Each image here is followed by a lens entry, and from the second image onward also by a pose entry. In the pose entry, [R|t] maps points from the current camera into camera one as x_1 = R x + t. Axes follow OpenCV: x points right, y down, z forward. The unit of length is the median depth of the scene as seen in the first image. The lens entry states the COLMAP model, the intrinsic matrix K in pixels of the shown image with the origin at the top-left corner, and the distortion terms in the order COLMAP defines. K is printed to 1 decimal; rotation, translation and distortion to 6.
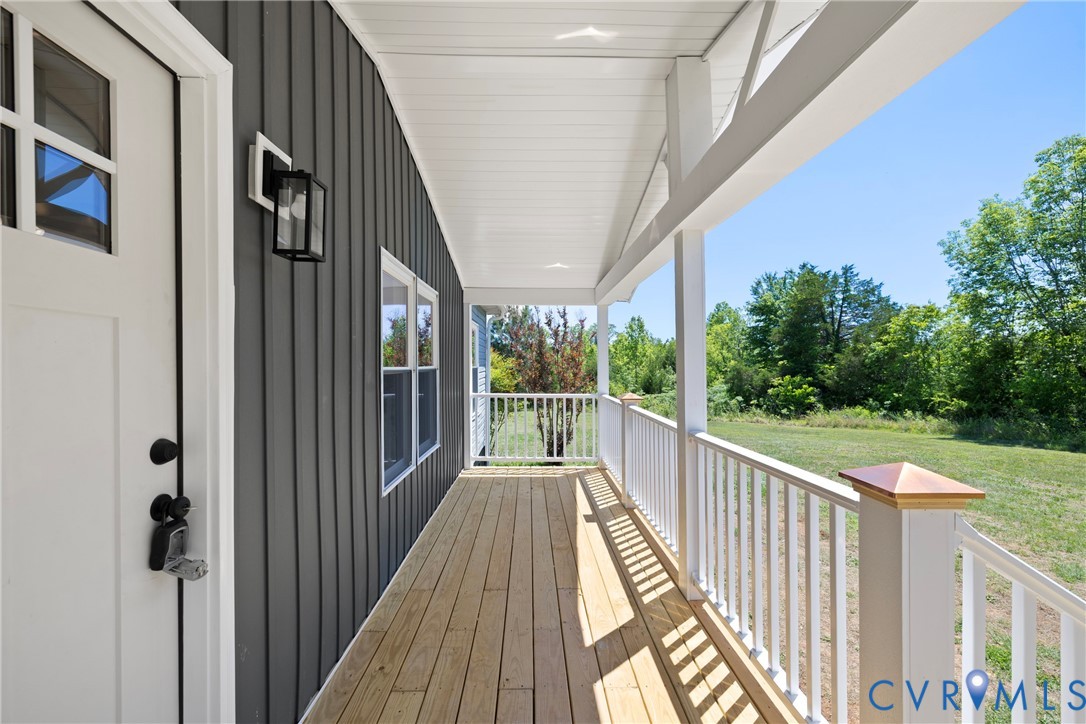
lens RADIAL K [[459.4, 0, 548.2], [0, 459.4, 364.1], [0, 0, 1]] dist [0.010306, 0.000393]
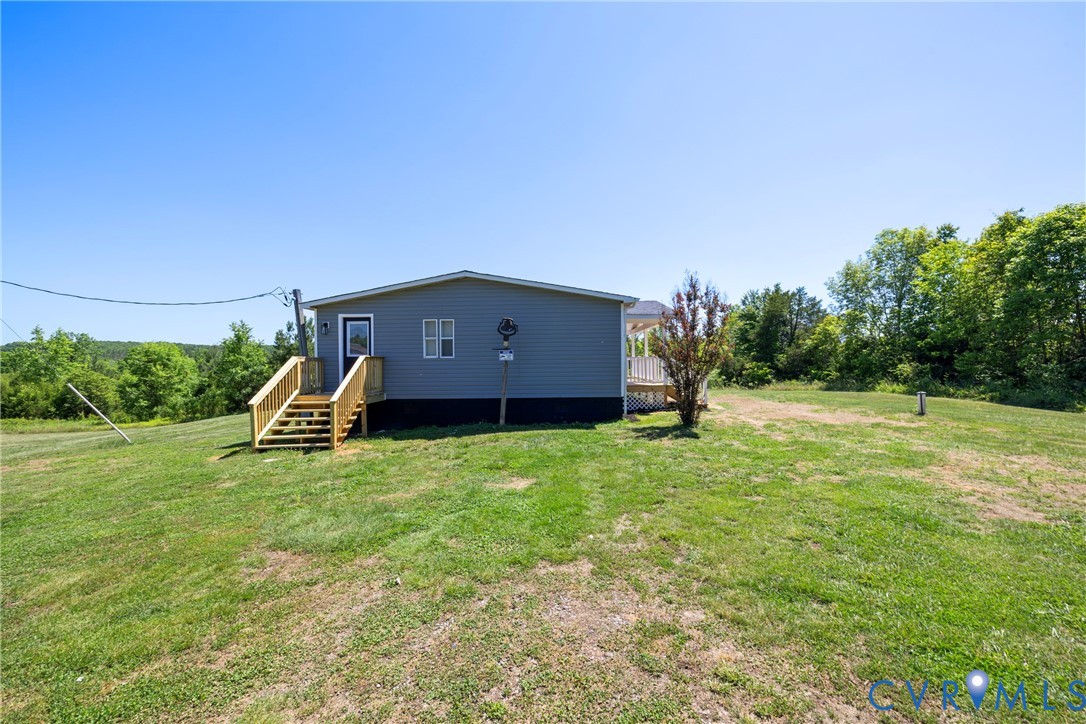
lens RADIAL K [[459.4, 0, 542.0], [0, 459.4, 363.2], [0, 0, 1]] dist [0.010306, 0.000393]
pose [[0.997362, -0.003317, -0.072510, -0.070506], [0.003292, 0.999994, -0.000467, 0.027602], [0.072512, 0.000227, 0.997368, -0.556873]]
